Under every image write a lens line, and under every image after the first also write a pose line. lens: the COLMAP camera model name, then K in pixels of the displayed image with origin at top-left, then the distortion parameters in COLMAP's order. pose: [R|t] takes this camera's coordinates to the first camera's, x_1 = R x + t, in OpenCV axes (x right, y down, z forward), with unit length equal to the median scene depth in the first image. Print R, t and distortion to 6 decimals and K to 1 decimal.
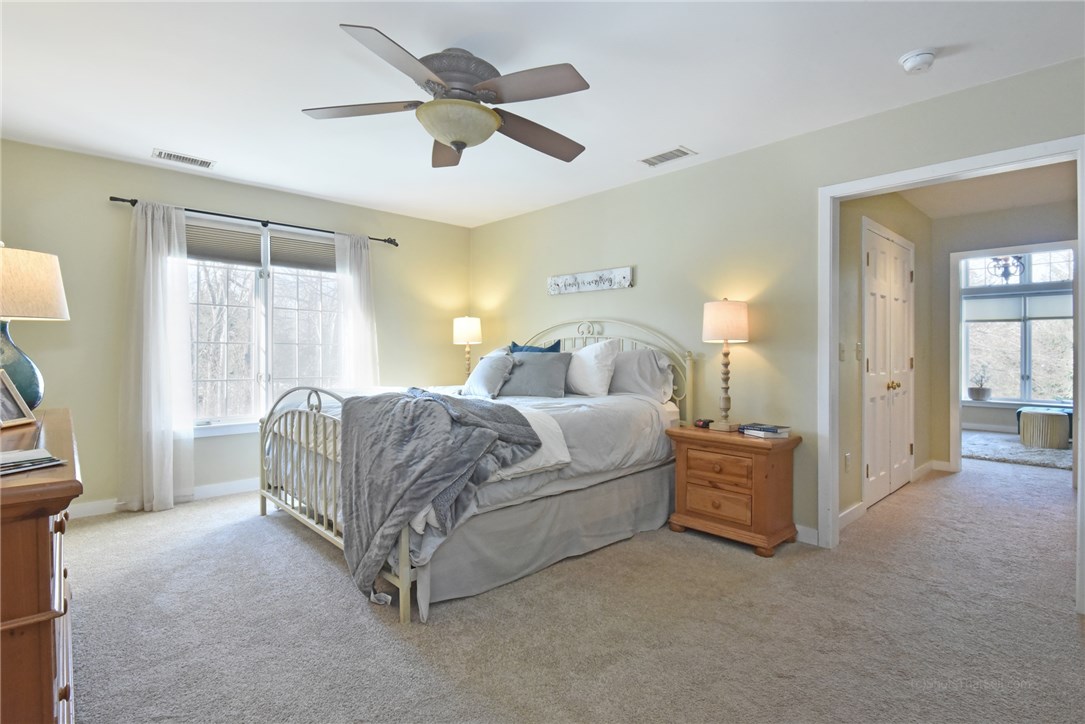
lens RADIAL K [[526.8, 0, 546.1], [0, 526.8, 357.2], [0, 0, 1]] dist [-0.020107, -0.000627]
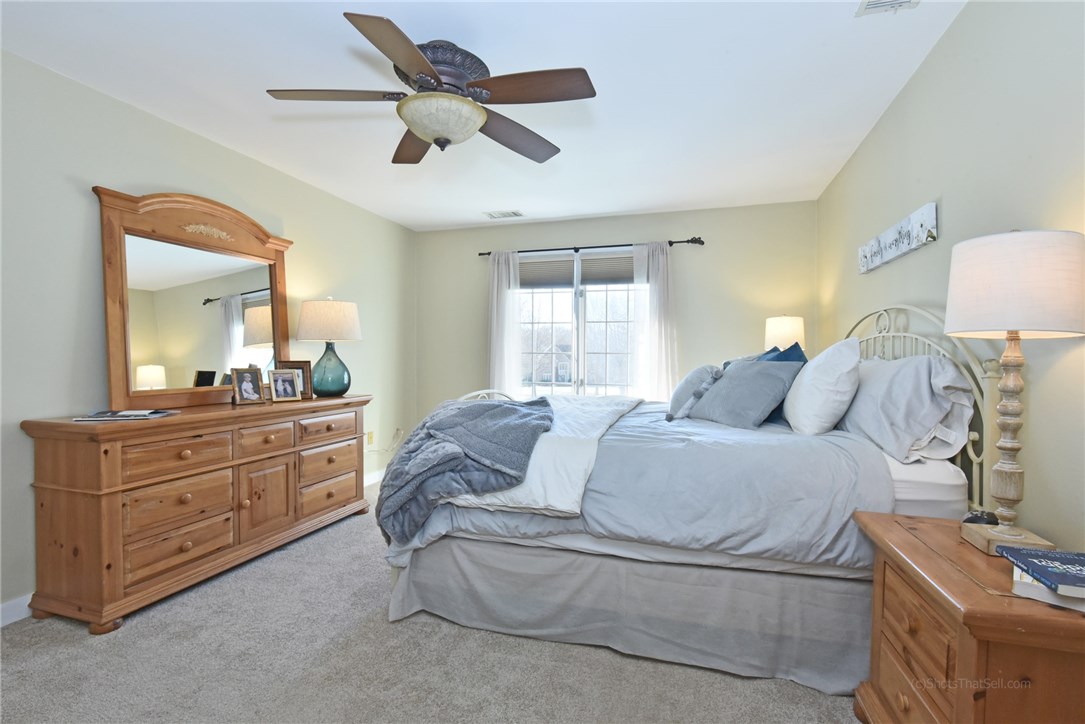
lens RADIAL K [[501.1, 0, 537.8], [0, 501.1, 364.9], [0, 0, 1]] dist [0.000447, -0.000085]
pose [[0.498655, 0.007746, -0.866766, 0.421035], [-0.011354, 0.999933, 0.002404, -0.002975], [0.866726, 0.008642, 0.498709, 0.413807]]
